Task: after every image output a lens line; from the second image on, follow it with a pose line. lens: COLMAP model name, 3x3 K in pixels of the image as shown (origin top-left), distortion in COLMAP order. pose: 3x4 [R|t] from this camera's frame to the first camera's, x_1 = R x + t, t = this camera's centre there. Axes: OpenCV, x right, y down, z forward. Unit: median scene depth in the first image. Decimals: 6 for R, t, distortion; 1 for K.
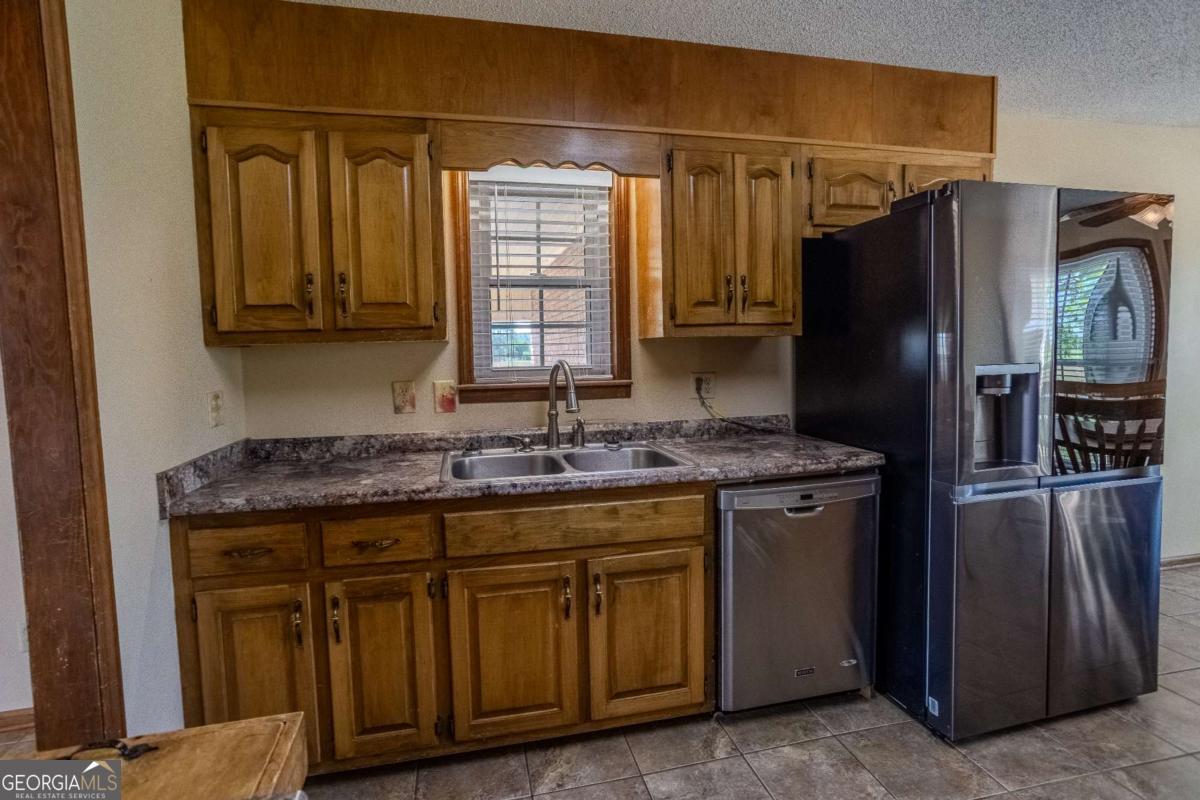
lens RADIAL K [[596.7, 0, 600.0], [0, 596.7, 400.0], [0, 0, 1]] dist [-0.066605, 0.047439]
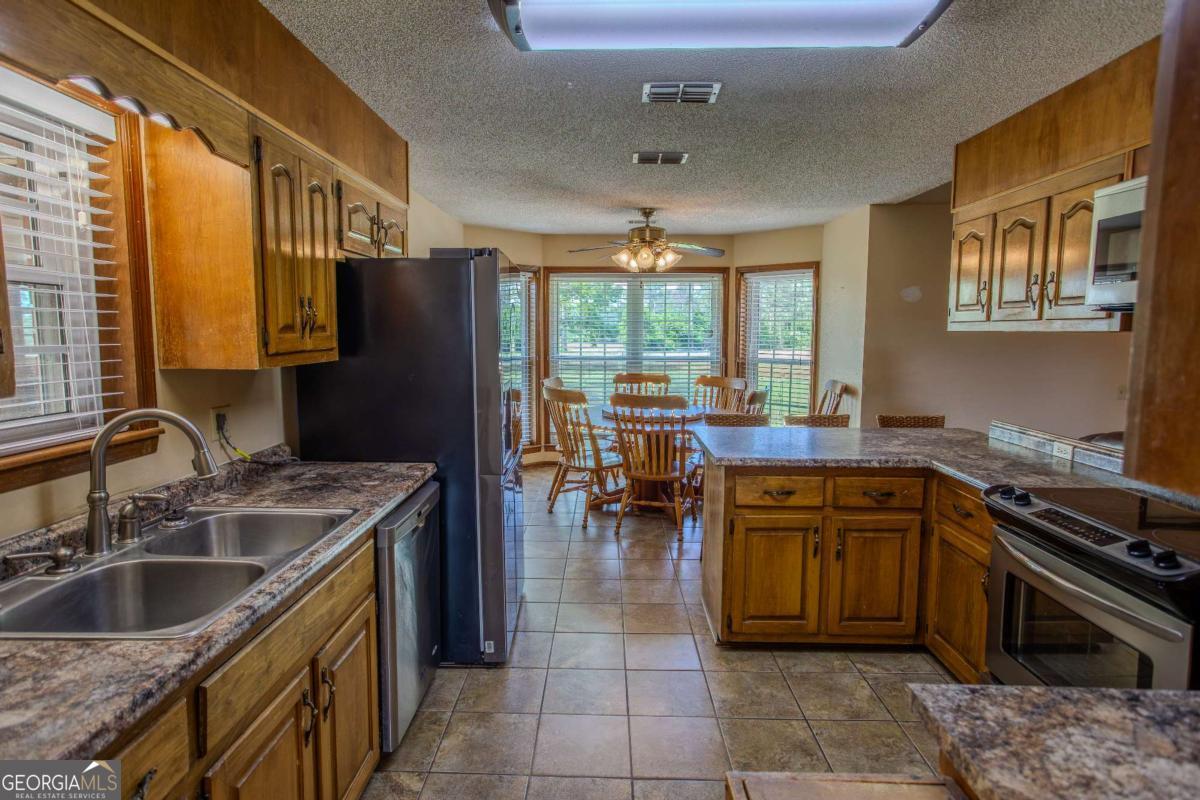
lens RADIAL K [[649.2, 0, 600.0], [0, 649.2, 400.0], [0, 0, 1]] dist [-0.052568, 0.065685]
pose [[0.240534, -0.087076, 0.966727, -0.672682], [0.068167, 0.995024, 0.072664, -0.103773], [-0.968244, 0.048420, 0.245272, 0.364732]]
